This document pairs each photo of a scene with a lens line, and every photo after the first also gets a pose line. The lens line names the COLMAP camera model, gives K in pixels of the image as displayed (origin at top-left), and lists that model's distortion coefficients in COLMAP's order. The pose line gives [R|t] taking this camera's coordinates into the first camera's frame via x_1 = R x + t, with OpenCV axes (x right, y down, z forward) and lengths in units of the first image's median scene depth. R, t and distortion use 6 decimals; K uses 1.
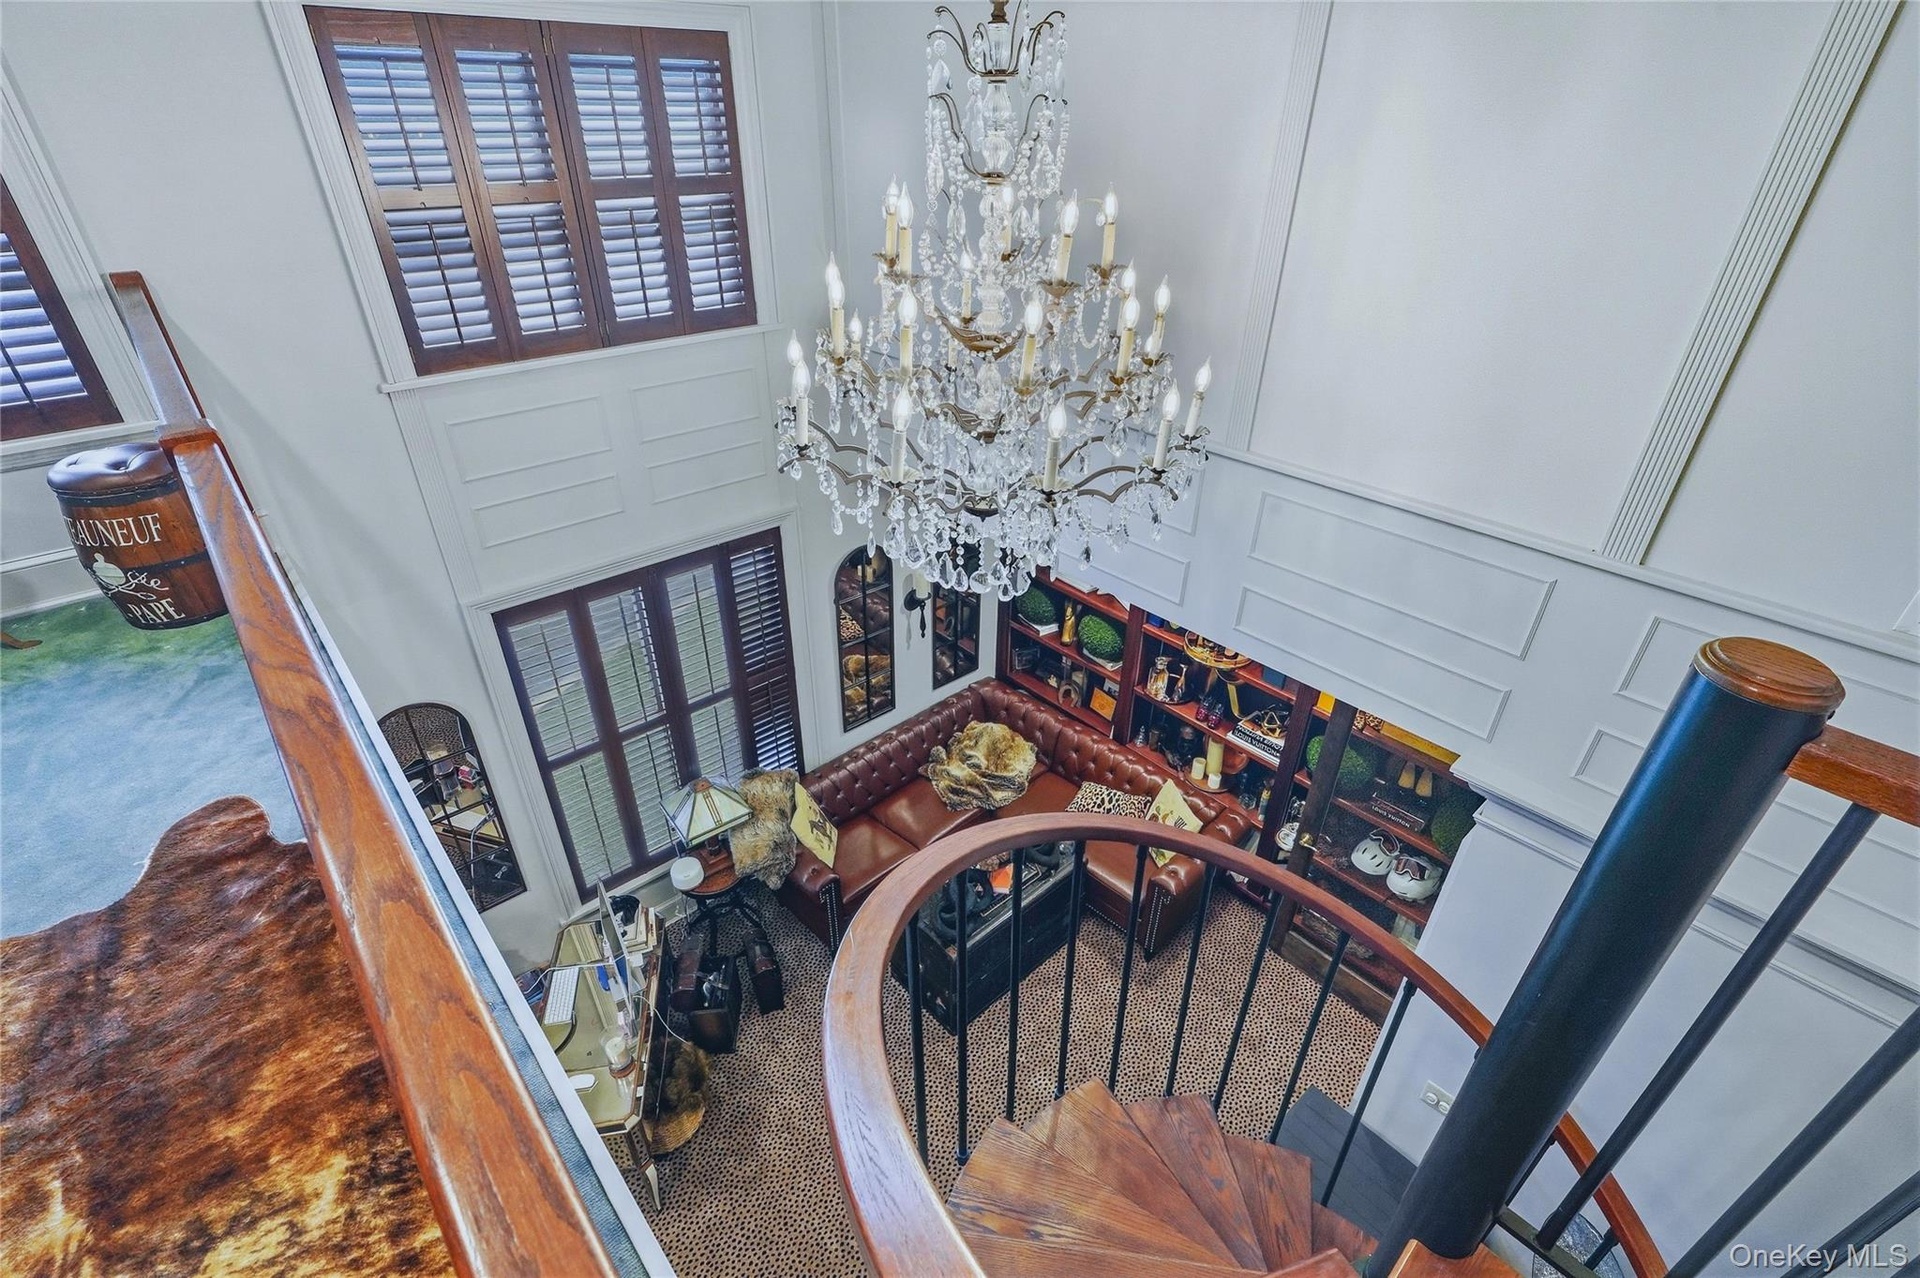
lens RADIAL K [[864.8, 0, 957.5], [0, 864.8, 636.4], [0, 0, 1]] dist [-0.002758, -0.000095]
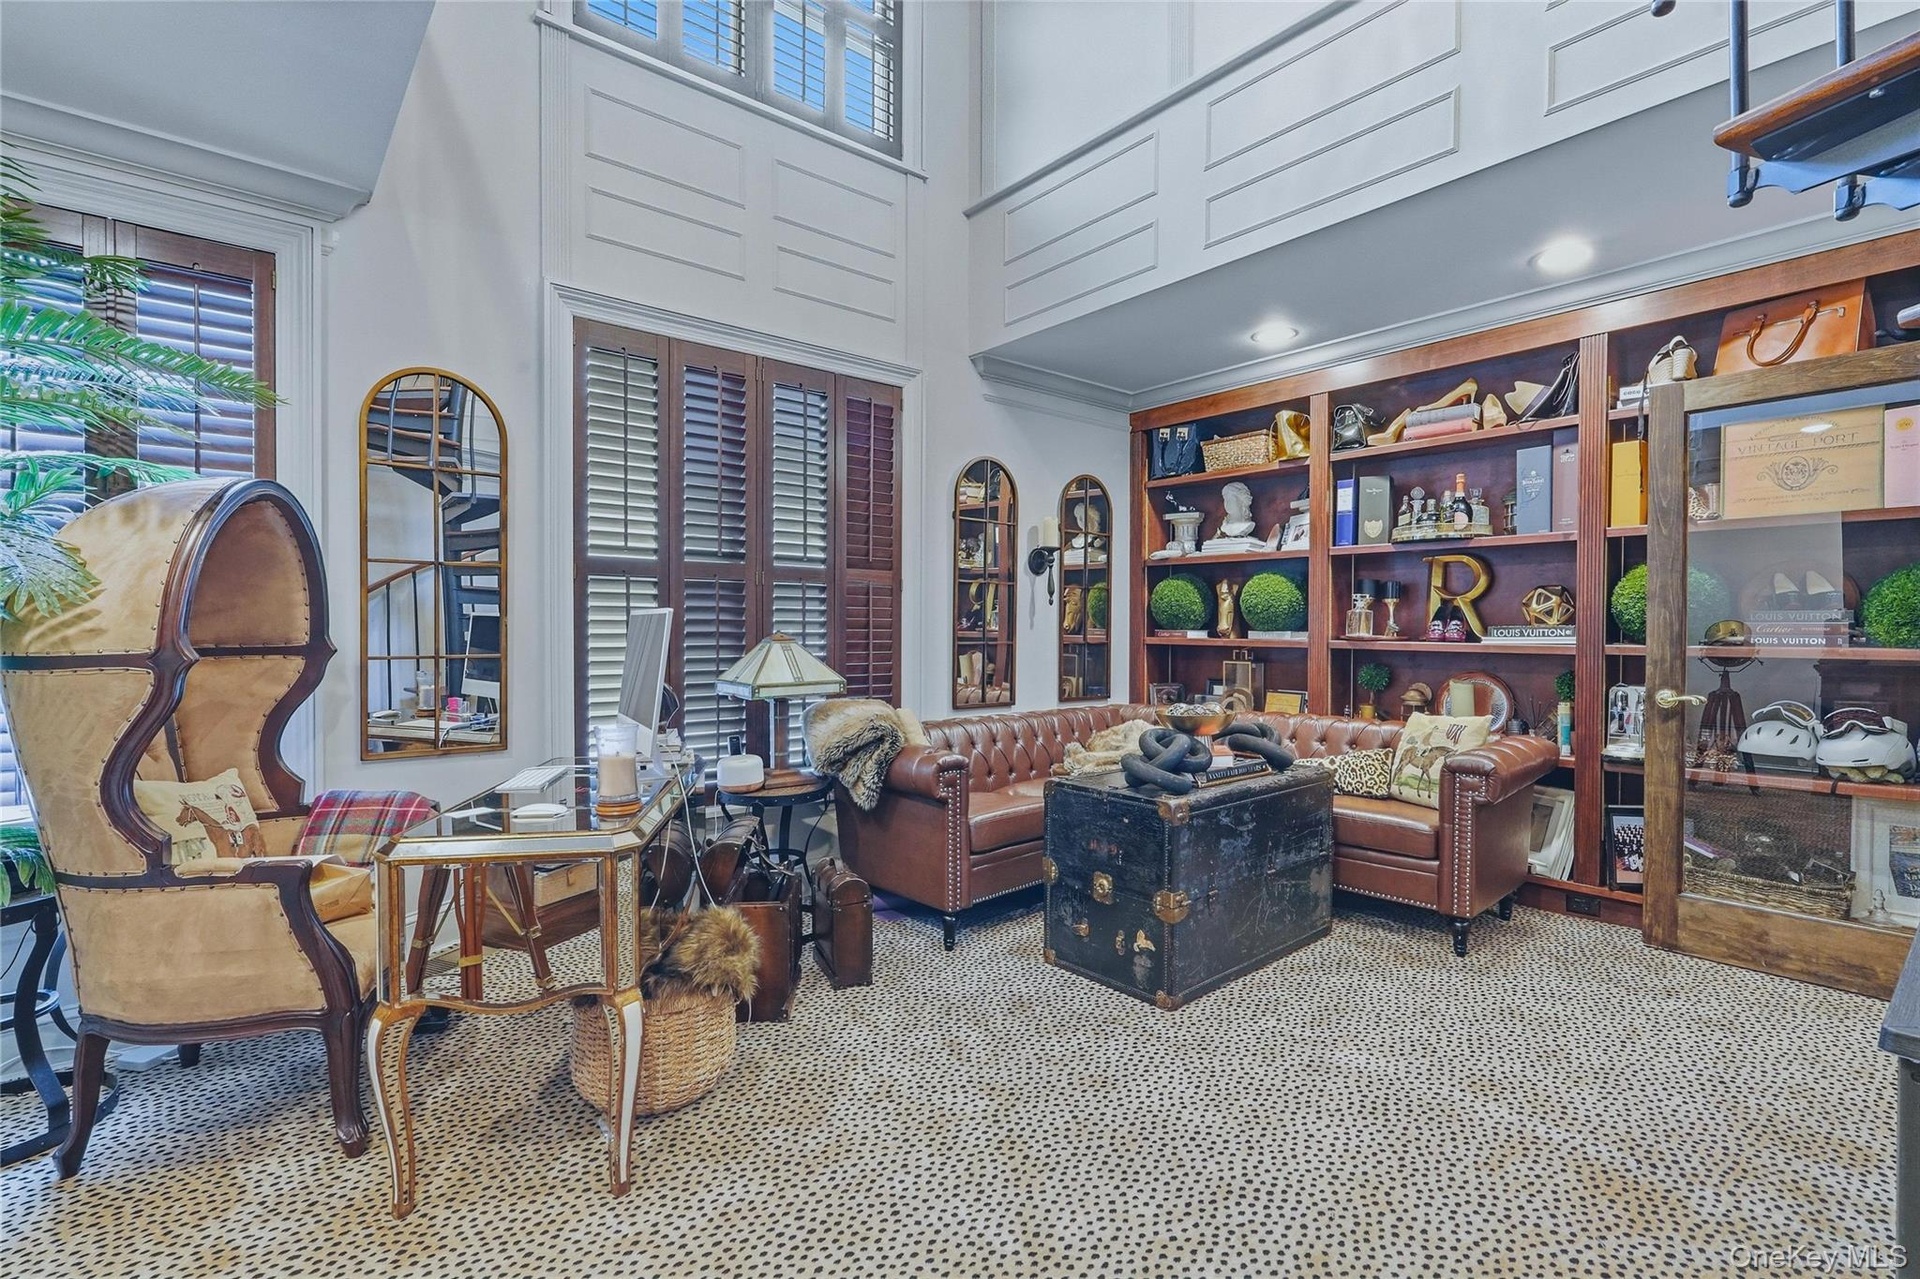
lens RADIAL K [[864.8, 0, 959.4], [0, 864.8, 635.1], [0, 0, 1]] dist [-0.002758, -0.000095]
pose [[0.999607, -0.005159, -0.027558, -0.122792], [-0.009836, 0.855917, -0.517019, 0.530497], [0.026254, 0.517087, 0.855530, 0.373265]]
